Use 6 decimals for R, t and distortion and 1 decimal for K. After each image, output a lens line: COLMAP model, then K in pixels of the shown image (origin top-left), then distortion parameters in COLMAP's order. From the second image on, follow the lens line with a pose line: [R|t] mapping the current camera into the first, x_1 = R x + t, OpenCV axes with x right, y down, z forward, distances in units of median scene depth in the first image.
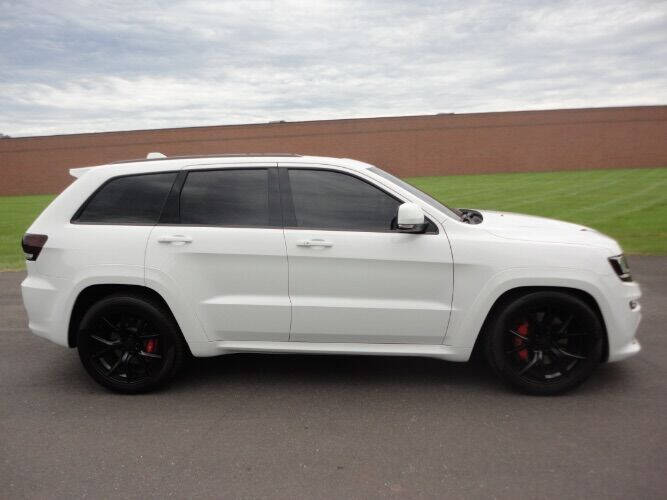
lens RADIAL K [[481.5, 0, 336.2], [0, 481.5, 250.9], [0, 0, 1]] dist [-0.023882, 0.001900]
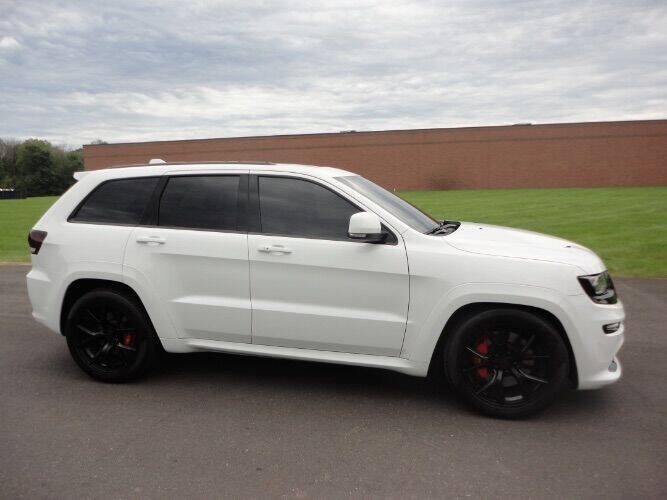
lens RADIAL K [[487.3, 0, 341.1], [0, 487.3, 253.8], [0, 0, 1]] dist [-0.023019, 0.005454]
pose [[0.988392, 0.042193, -0.145947, 0.239019], [-0.044463, 0.998935, -0.012326, 0.001002], [0.145272, 0.018673, 0.989216, -0.003699]]
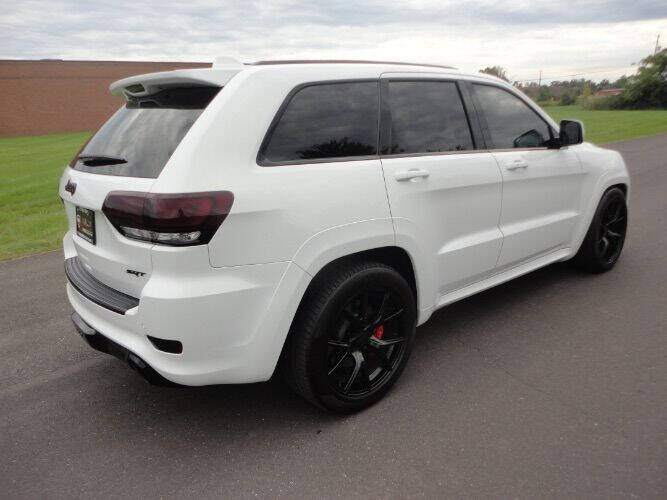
lens RADIAL K [[481.5, 0, 336.2], [0, 481.5, 250.9], [0, 0, 1]] dist [-0.023882, 0.001900]
pose [[0.719062, -0.192058, 0.667880, -0.921784], [0.132511, 0.981312, 0.139523, -0.027389], [-0.682195, -0.011825, 0.731074, 0.545899]]
